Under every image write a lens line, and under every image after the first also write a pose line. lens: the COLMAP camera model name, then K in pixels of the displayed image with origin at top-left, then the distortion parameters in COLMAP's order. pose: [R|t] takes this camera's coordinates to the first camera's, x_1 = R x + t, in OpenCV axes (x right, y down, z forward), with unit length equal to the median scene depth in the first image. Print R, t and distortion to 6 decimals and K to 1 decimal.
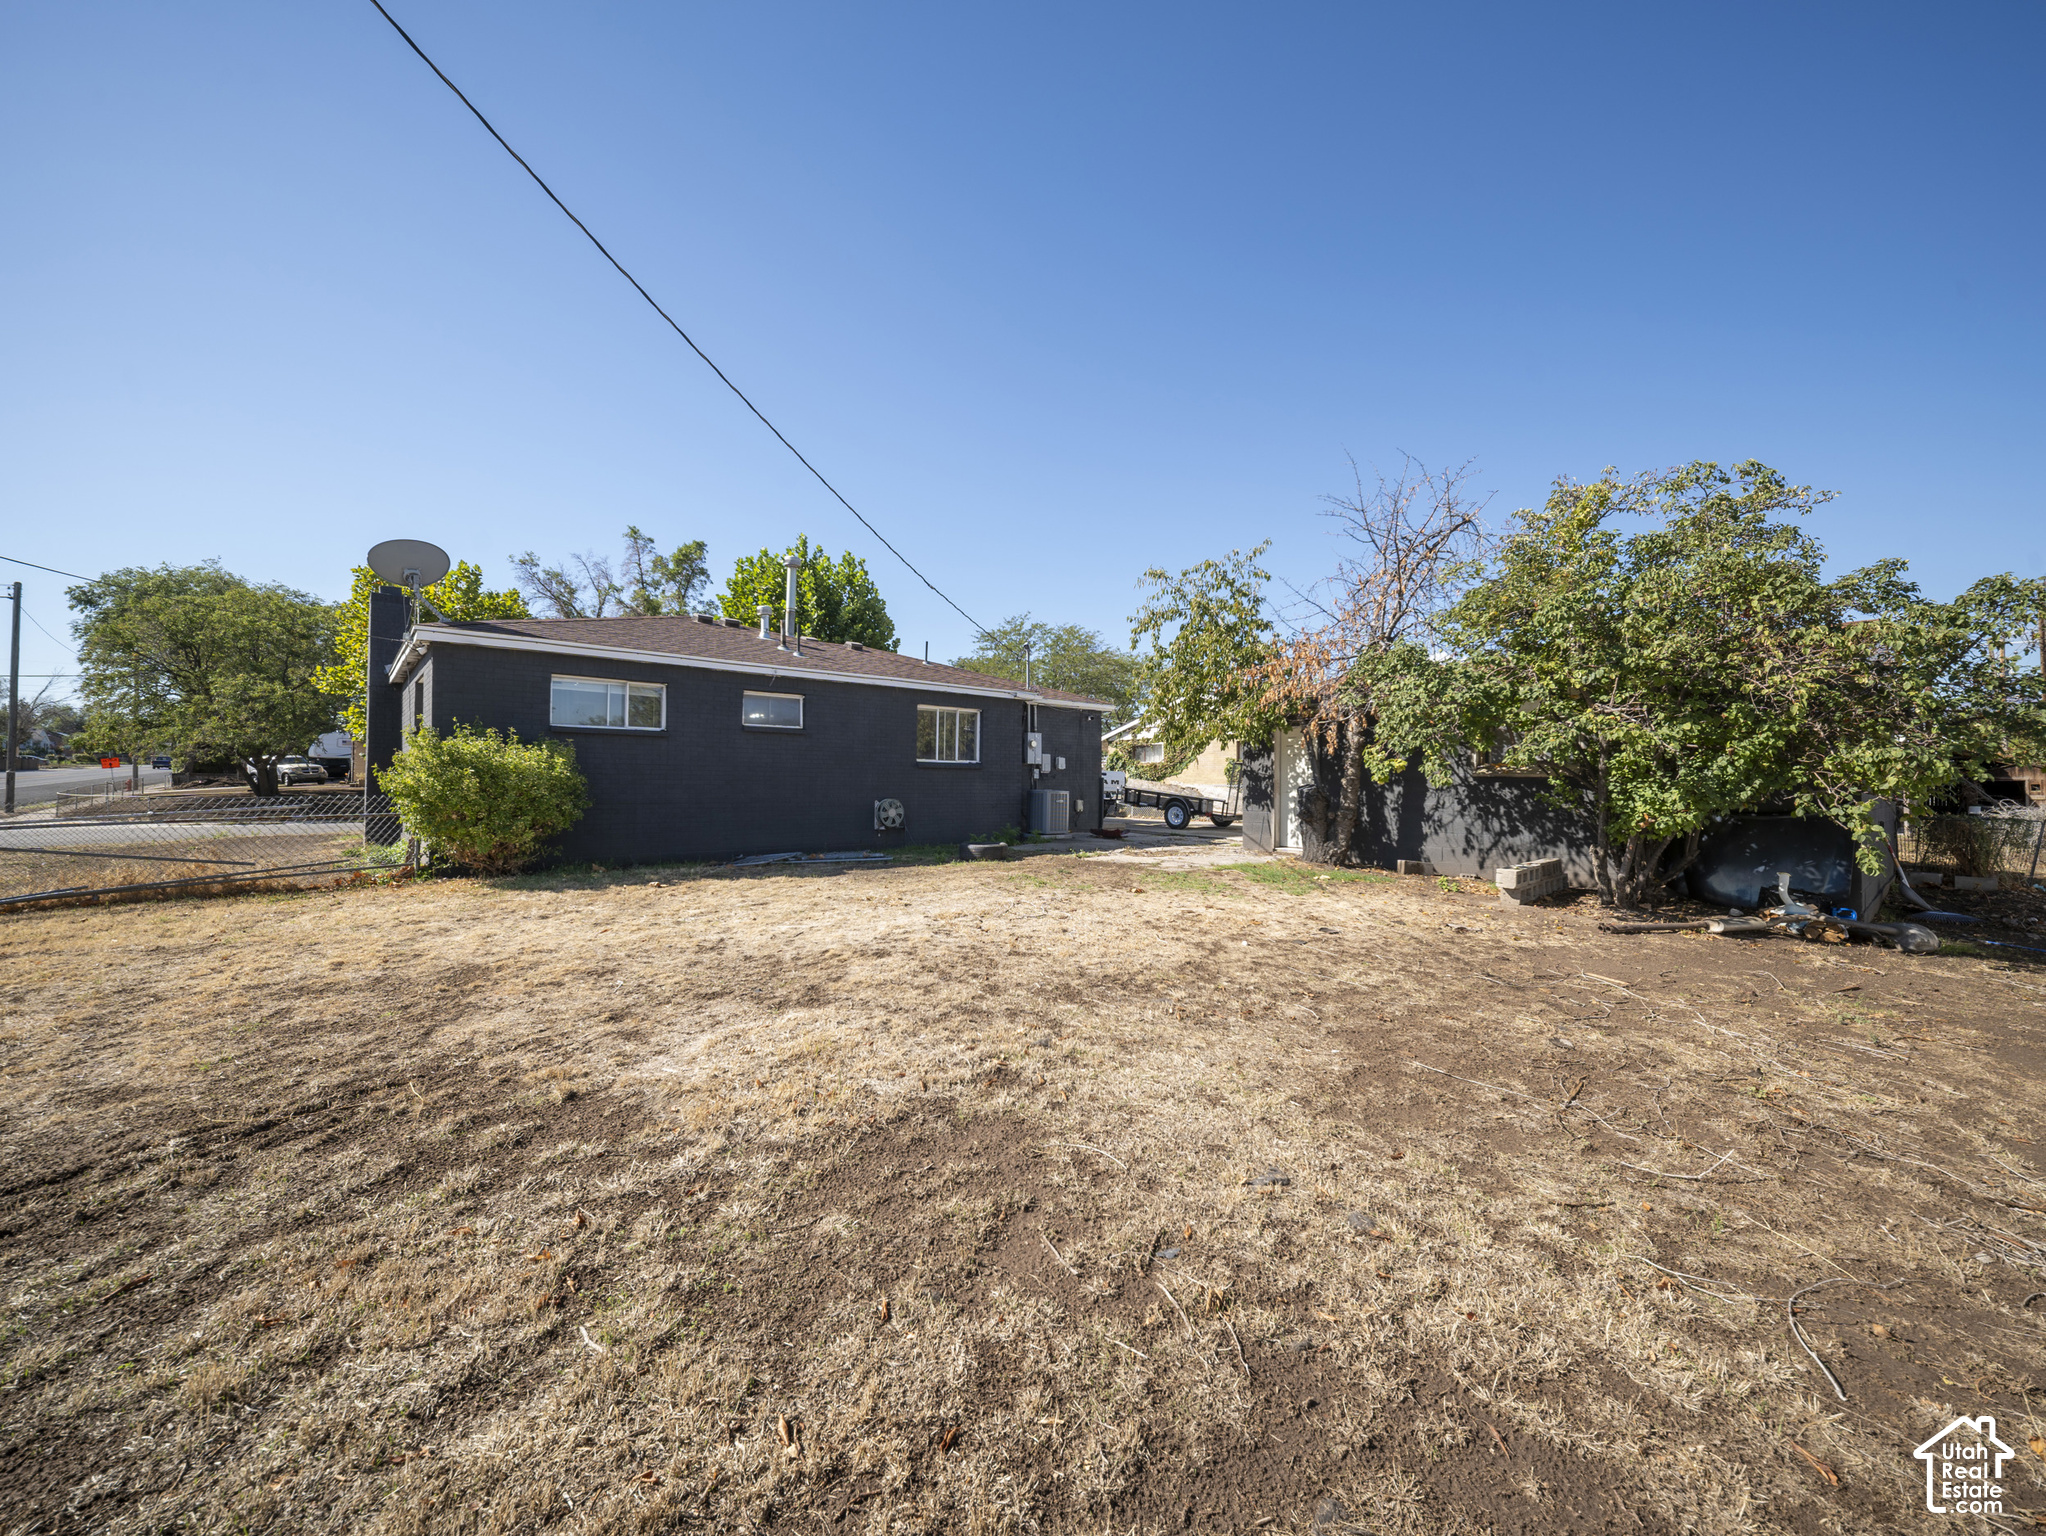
lens RADIAL K [[798.6, 0, 1018.2], [0, 798.6, 771.9], [0, 0, 1]] dist [-0.000629, -0.004485]
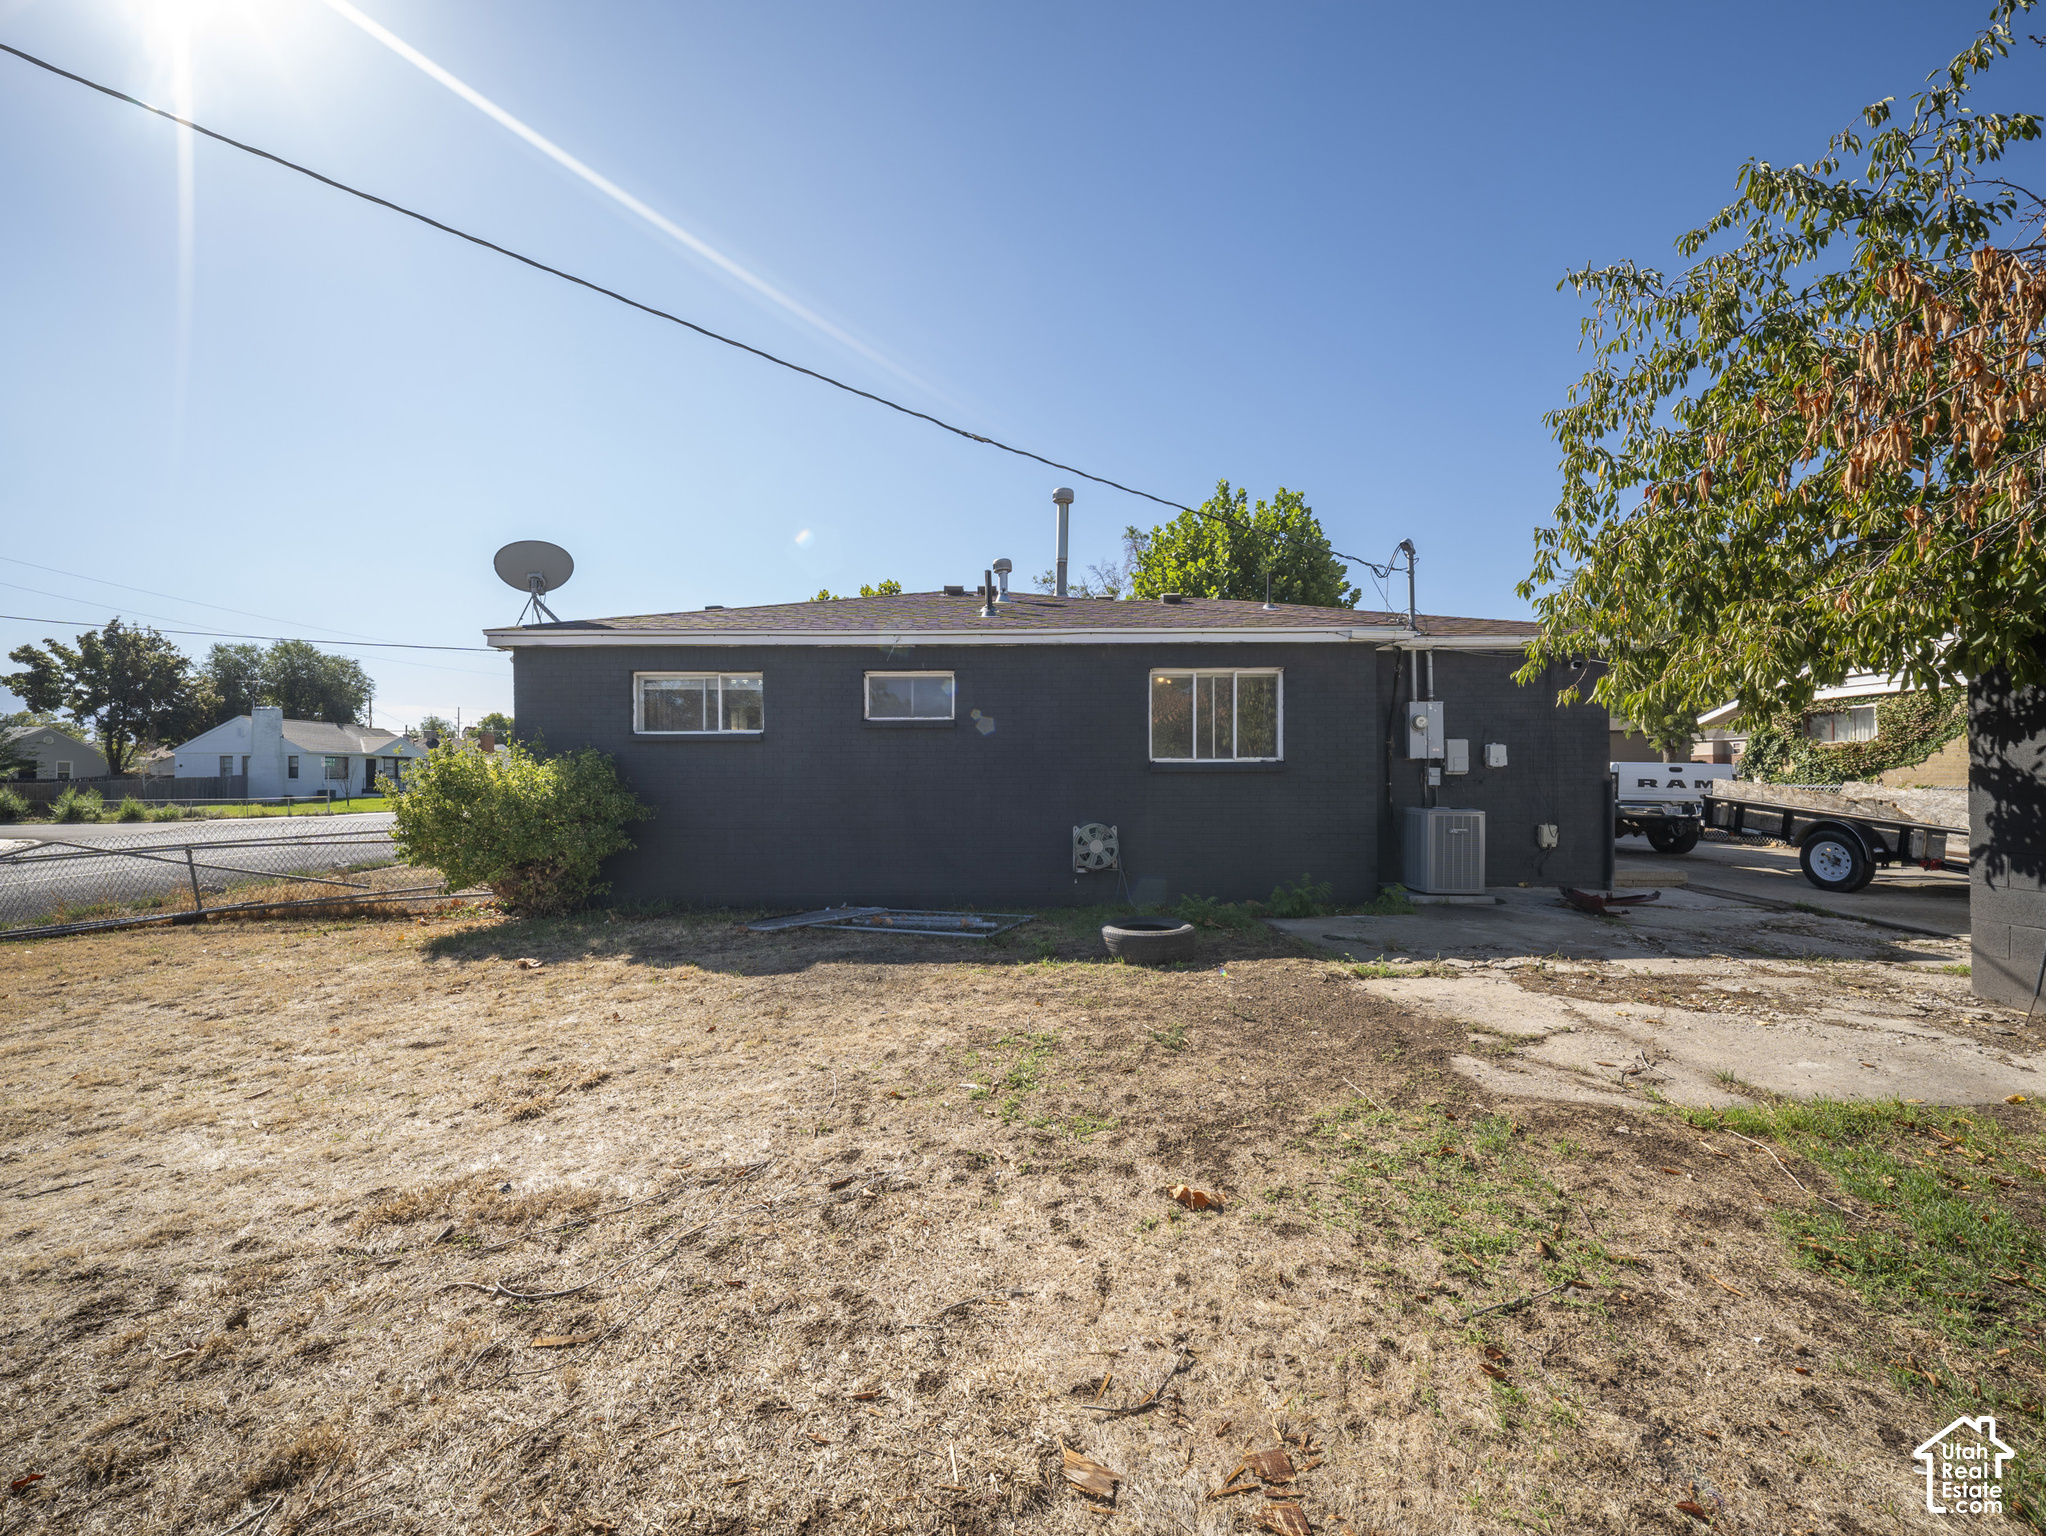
lens RADIAL K [[798.6, 0, 1018.2], [0, 798.6, 771.9], [0, 0, 1]] dist [-0.000629, -0.004485]
pose [[0.752148, -0.017194, -0.658770, 0.168069], [0.021409, 0.999769, -0.001651, -0.005909], [0.658646, -0.012862, 0.752343, 0.404086]]
